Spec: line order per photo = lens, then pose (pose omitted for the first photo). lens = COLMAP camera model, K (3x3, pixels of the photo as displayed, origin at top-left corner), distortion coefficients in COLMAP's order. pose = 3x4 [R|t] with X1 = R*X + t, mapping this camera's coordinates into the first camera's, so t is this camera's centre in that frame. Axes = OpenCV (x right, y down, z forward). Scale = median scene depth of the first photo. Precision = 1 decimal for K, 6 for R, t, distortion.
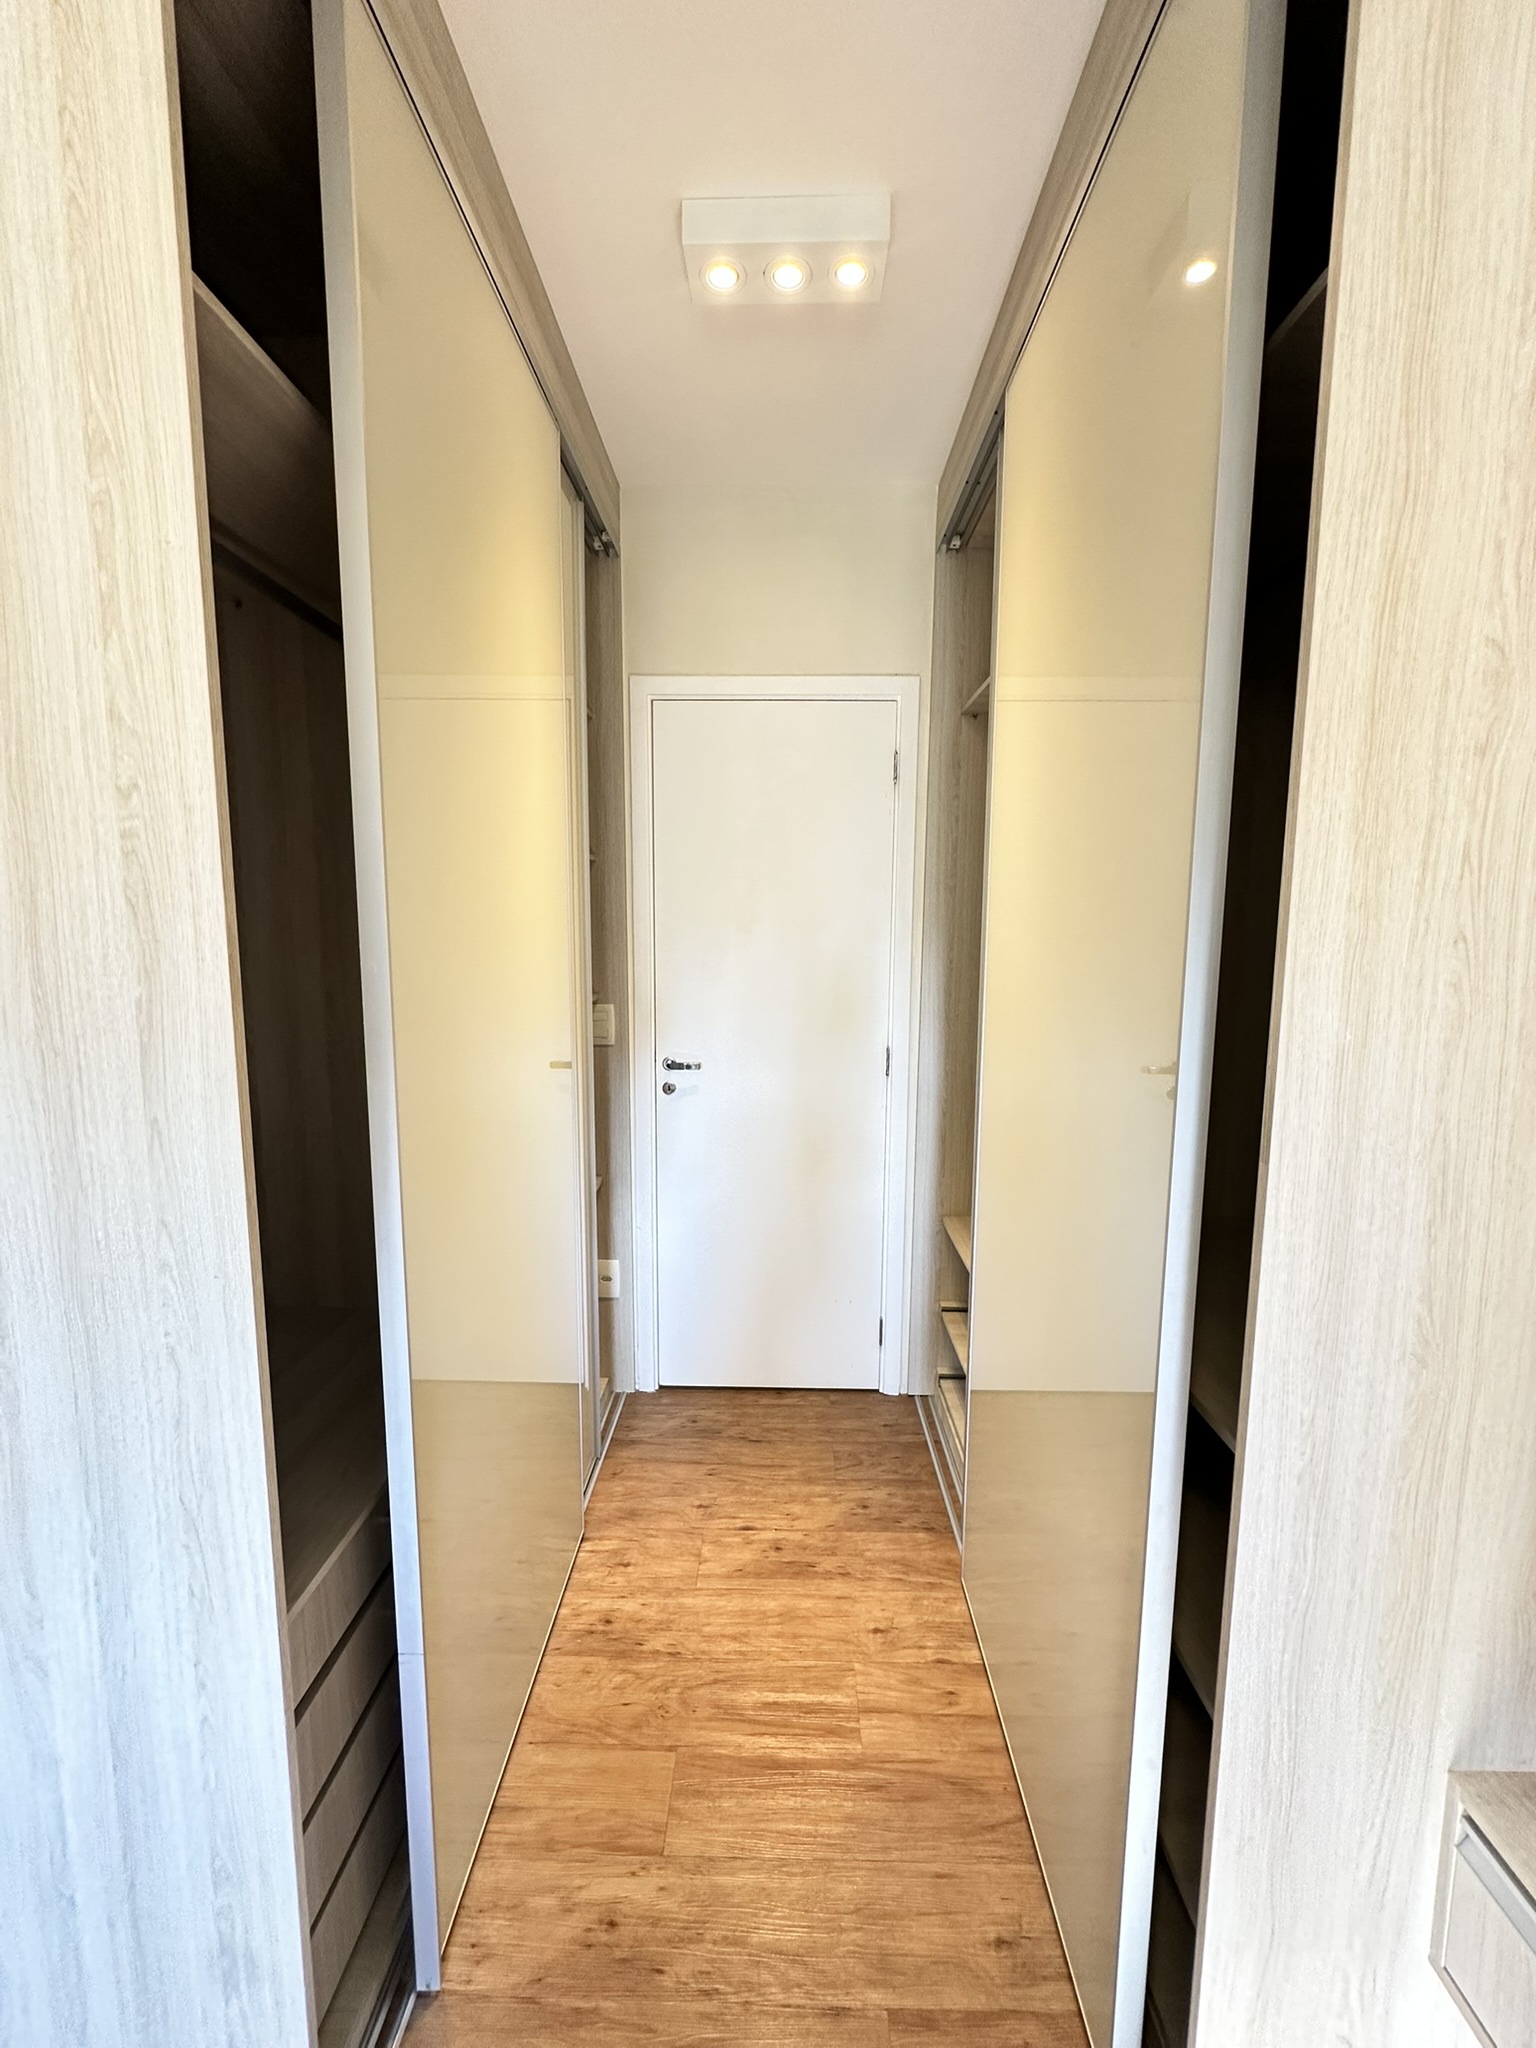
lens RADIAL K [[815.2, 0, 767.1], [0, 815.2, 1023.0], [0, 0, 1]] dist [-0.005268, 0.001334]
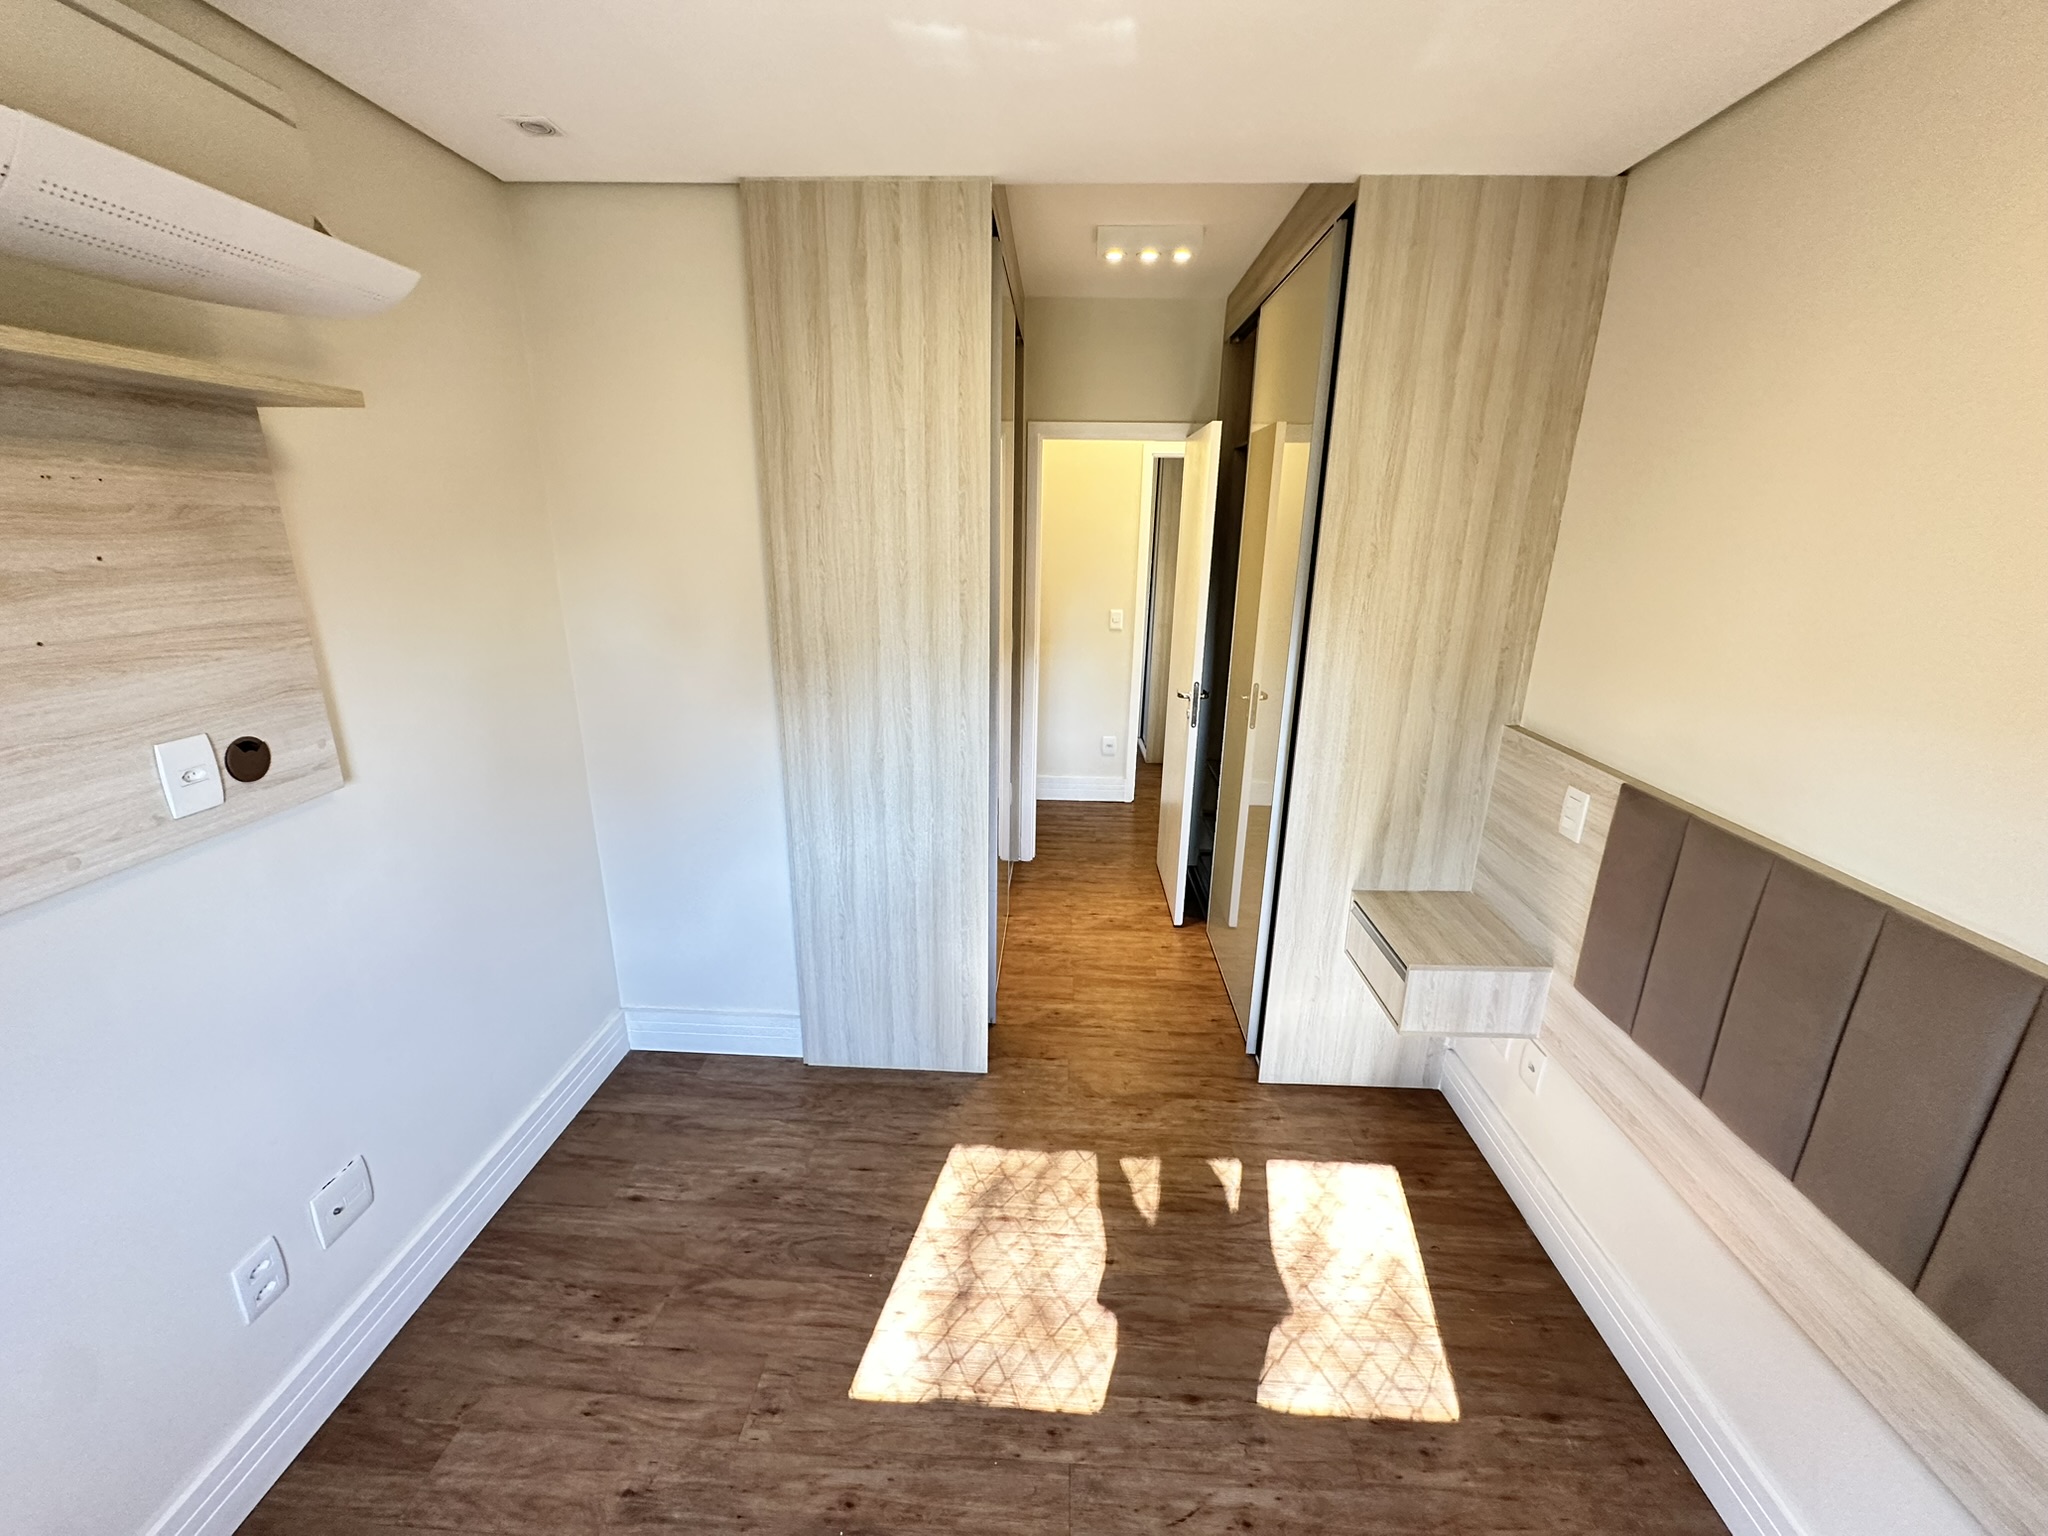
lens RADIAL K [[815.2, 0, 1025.0], [0, 815.2, 768.8], [0, 0, 1]] dist [-0.005268, 0.001334]
pose [[0.999627, 0.015854, -0.022260, -0.208084], [-0.011701, 0.984386, 0.175633, -0.055529], [0.024697, -0.175307, 0.984204, -1.127317]]
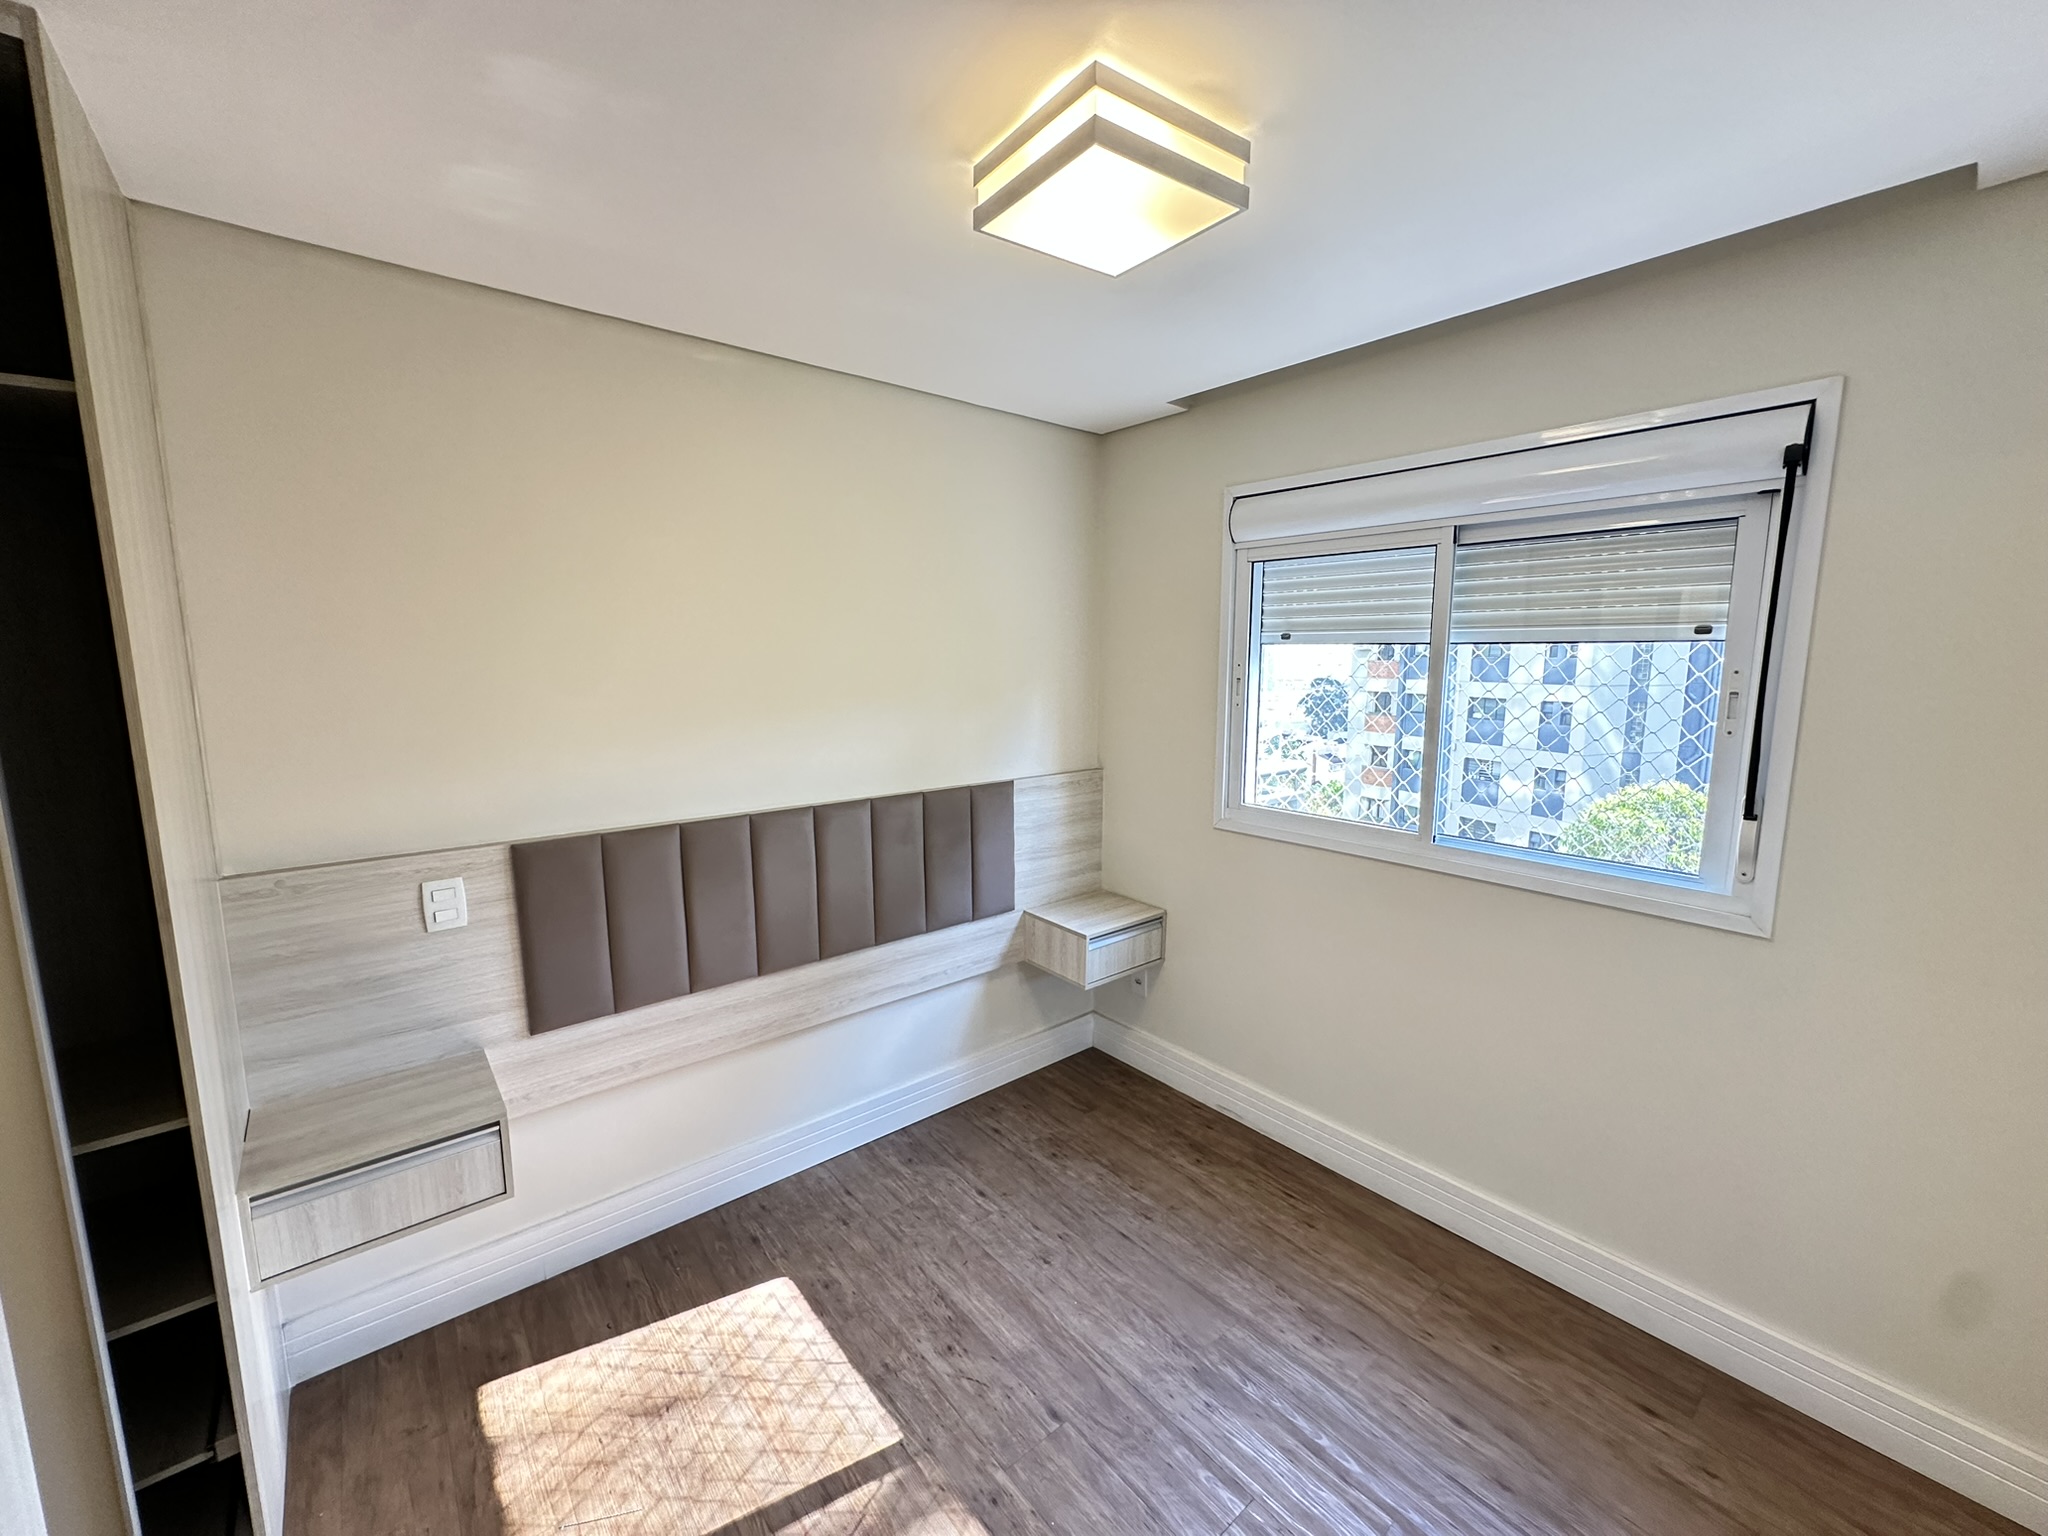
lens RADIAL K [[815.2, 0, 1025.5], [0, 815.2, 762.4], [0, 0, 1]] dist [-0.005268, 0.001334]
pose [[-0.658811, -0.105754, 0.744838, -0.953358], [0.081225, 0.974284, 0.210174, -0.193532], [-0.747911, 0.198965, -0.633280, 0.316416]]
